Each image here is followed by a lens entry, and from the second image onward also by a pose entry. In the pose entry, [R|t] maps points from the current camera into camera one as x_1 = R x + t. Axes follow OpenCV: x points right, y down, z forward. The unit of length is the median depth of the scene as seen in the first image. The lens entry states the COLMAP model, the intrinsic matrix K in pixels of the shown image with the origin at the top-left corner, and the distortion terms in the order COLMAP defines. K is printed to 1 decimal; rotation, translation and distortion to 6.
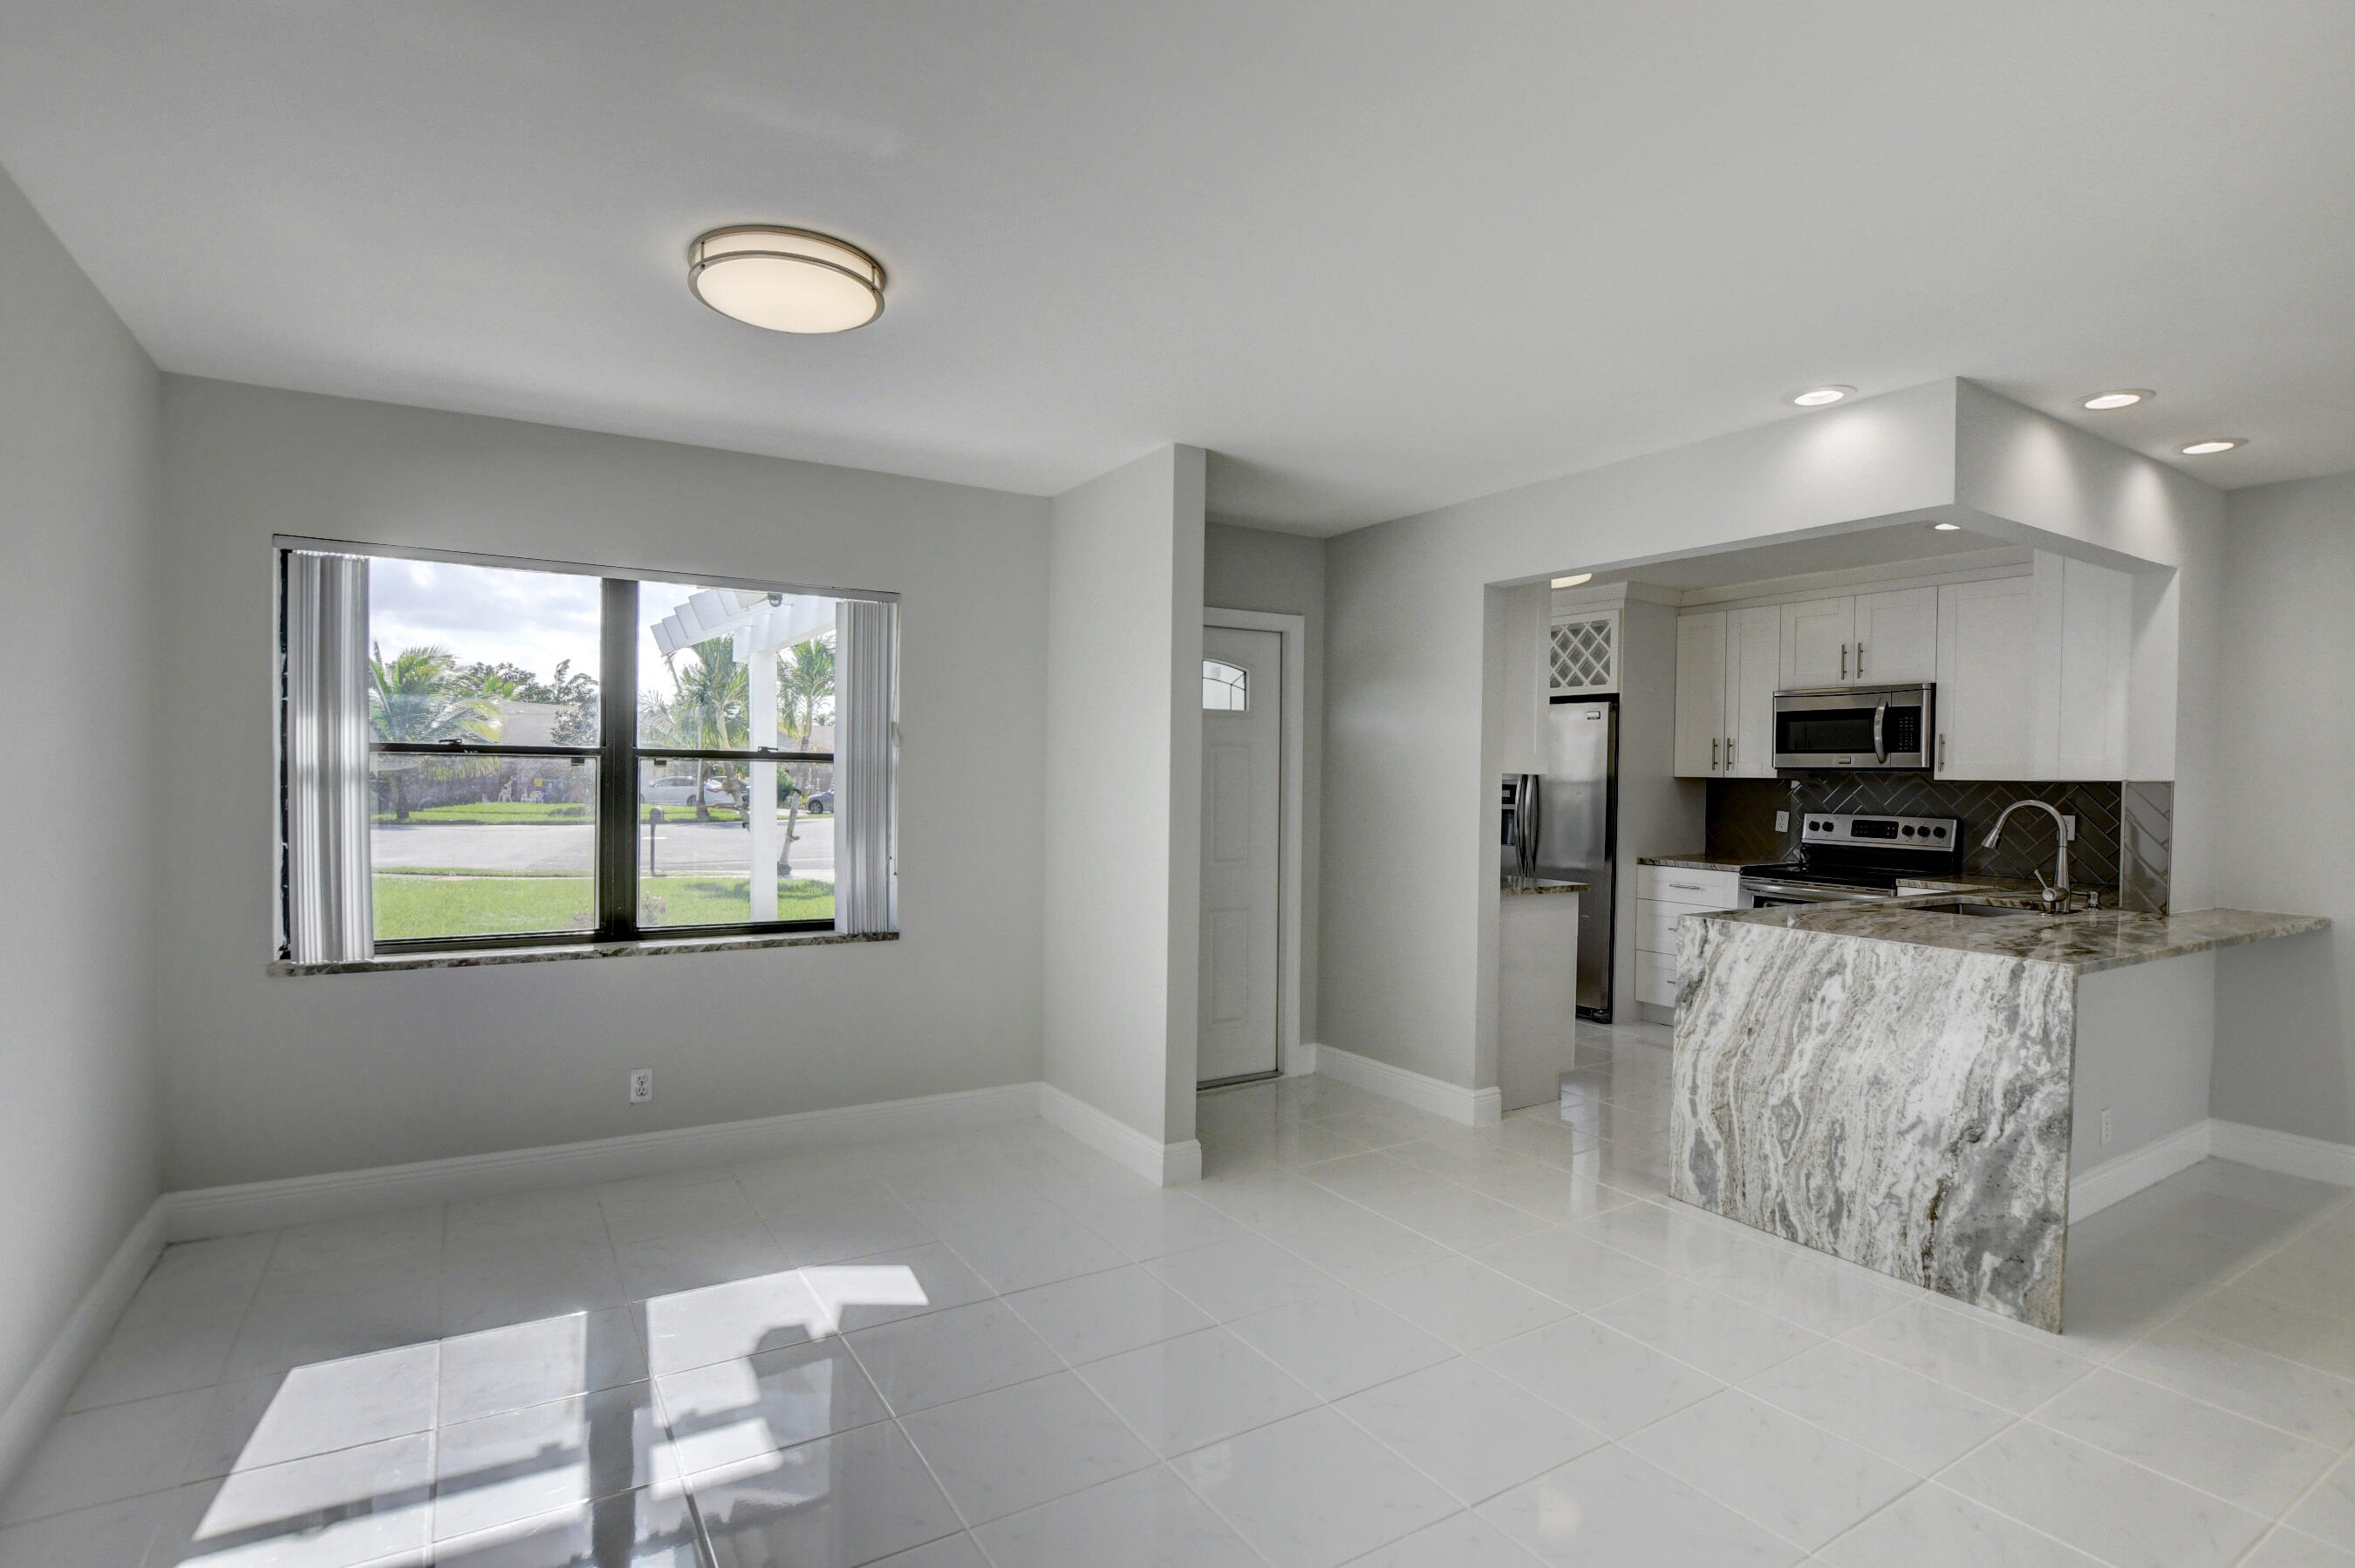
lens RADIAL K [[1152.2, 0, 1186.3], [0, 1152.2, 790.9], [0, 0, 1]] dist [-0.025557, 0.000934]
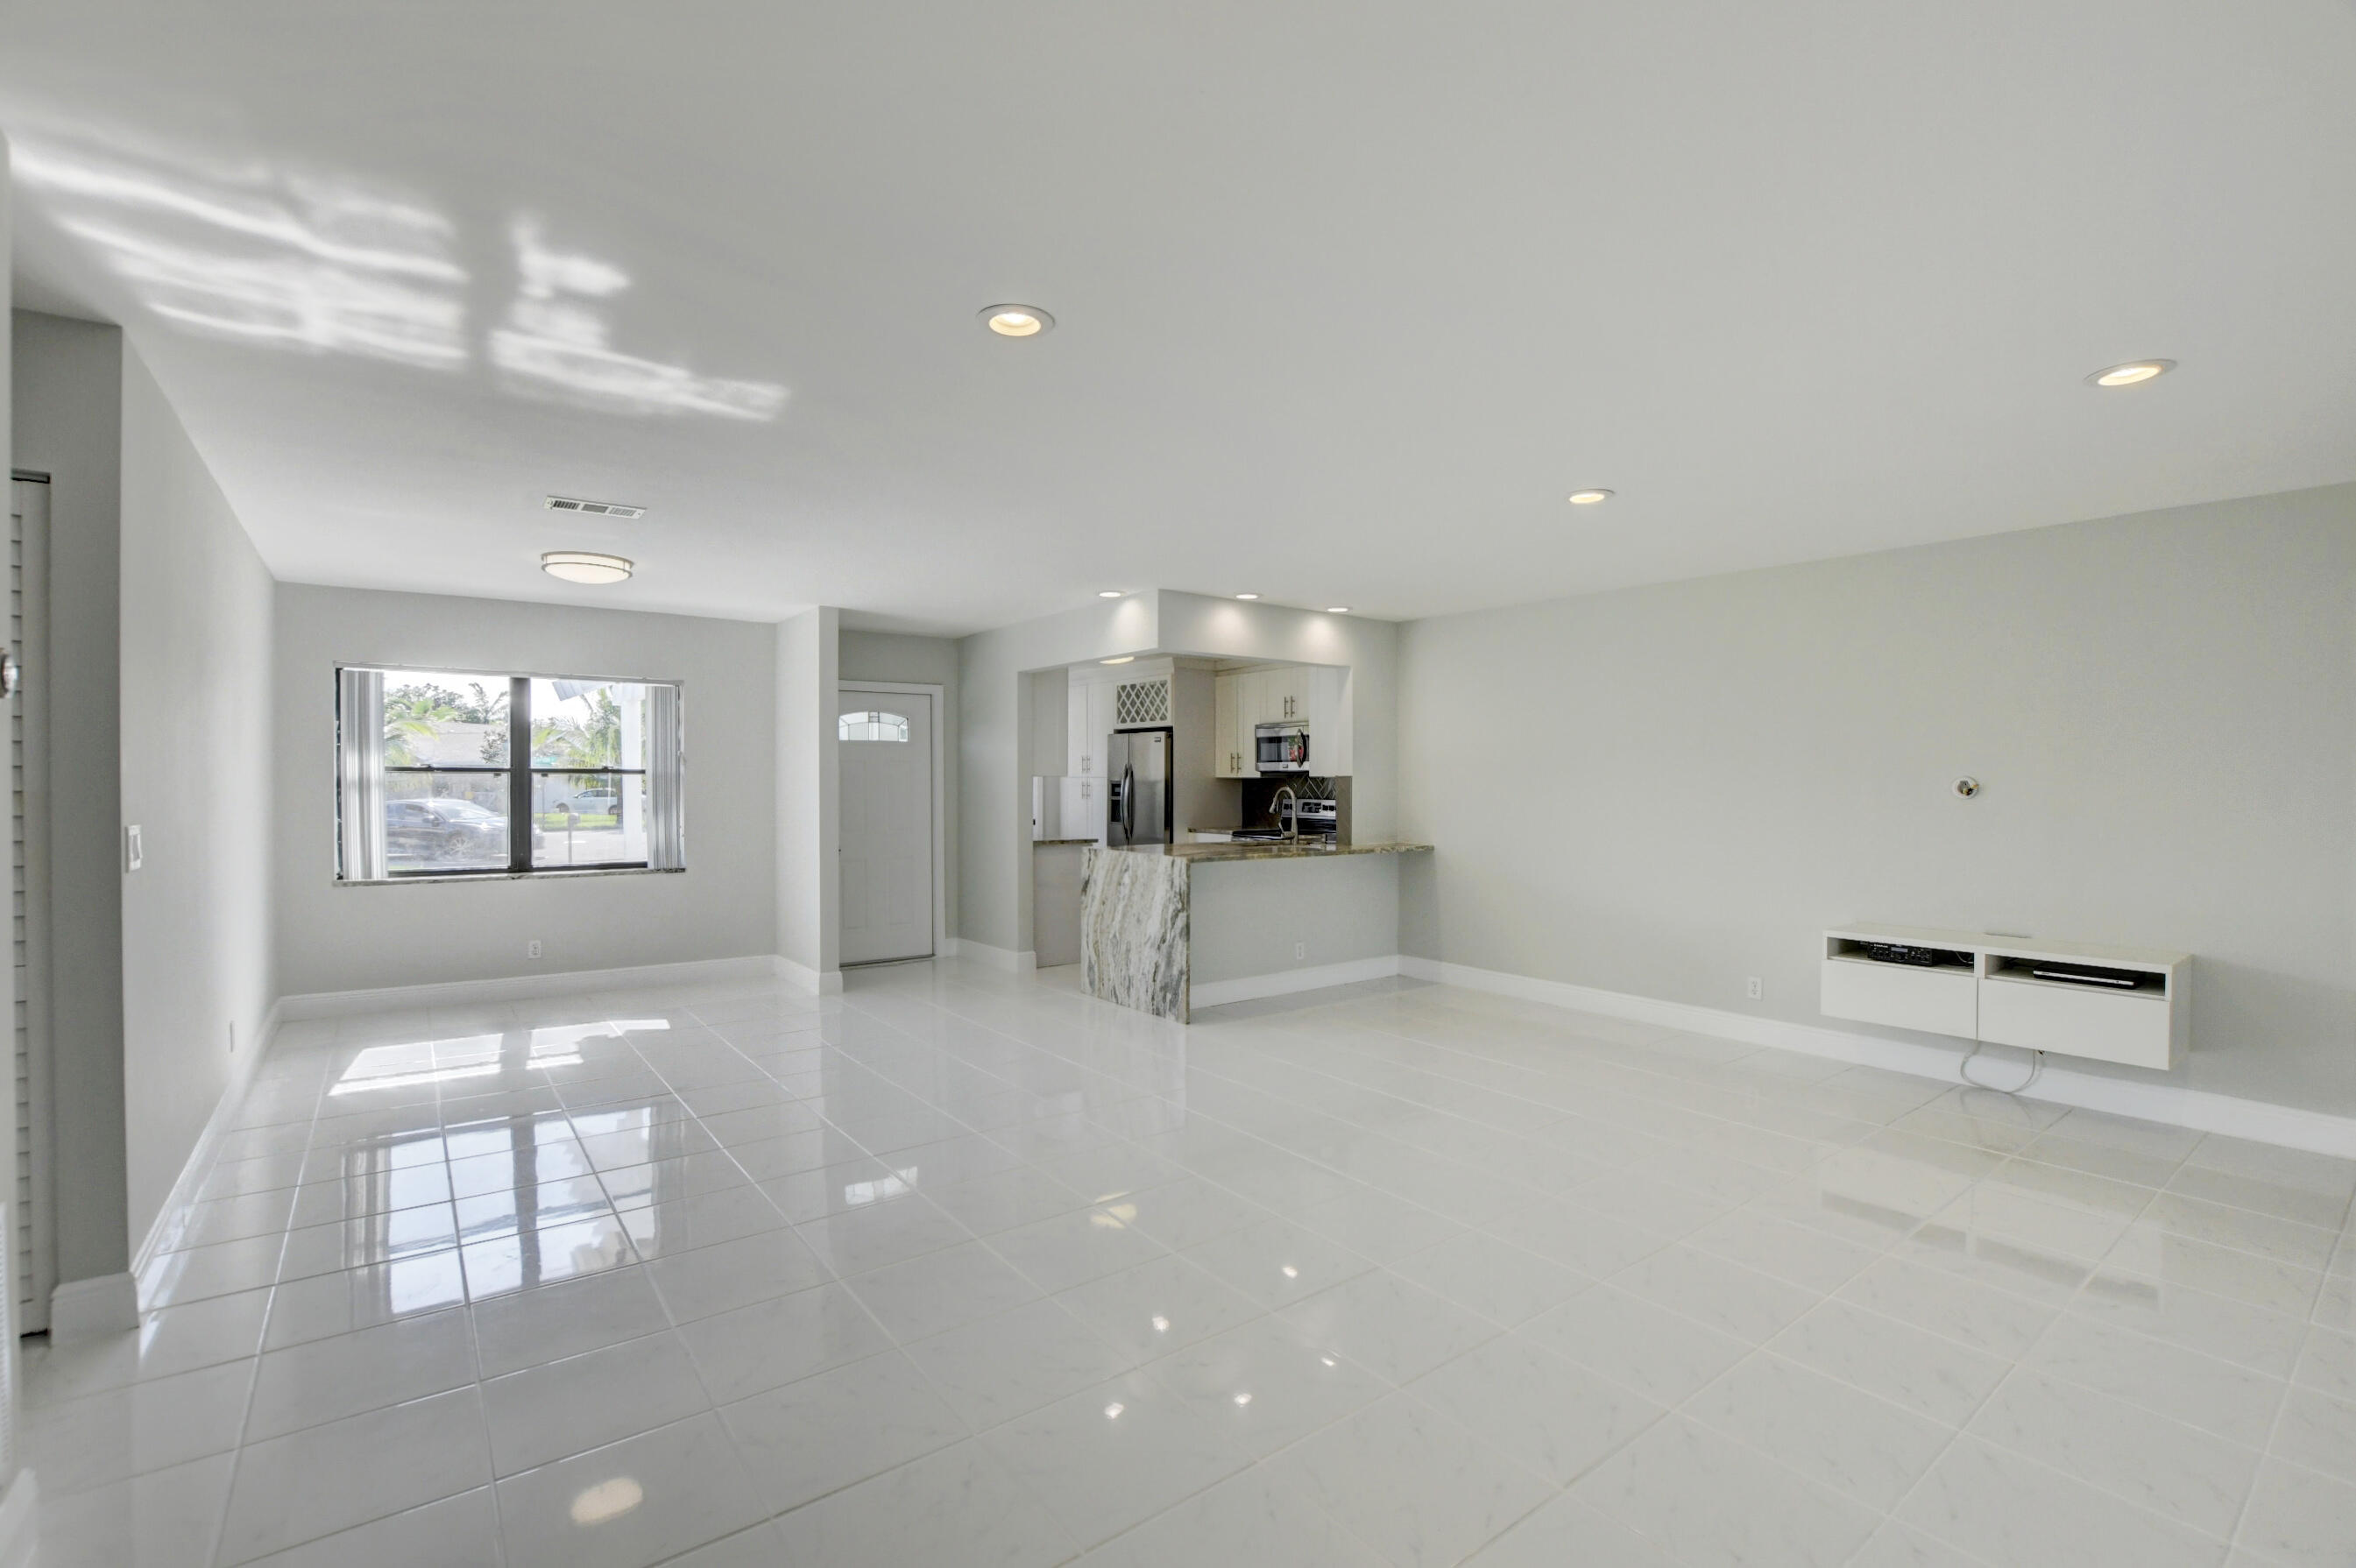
lens RADIAL K [[1047.1, 0, 1171.1], [0, 1047.1, 792.1], [0, 0, 1]] dist [-0.026919, 0.001646]
pose [[0.996478, -0.012485, 0.082924, 0.422641], [0.012782, 0.999914, -0.003051, 0.020661], [-0.082879, 0.004100, 0.996551, -0.774726]]
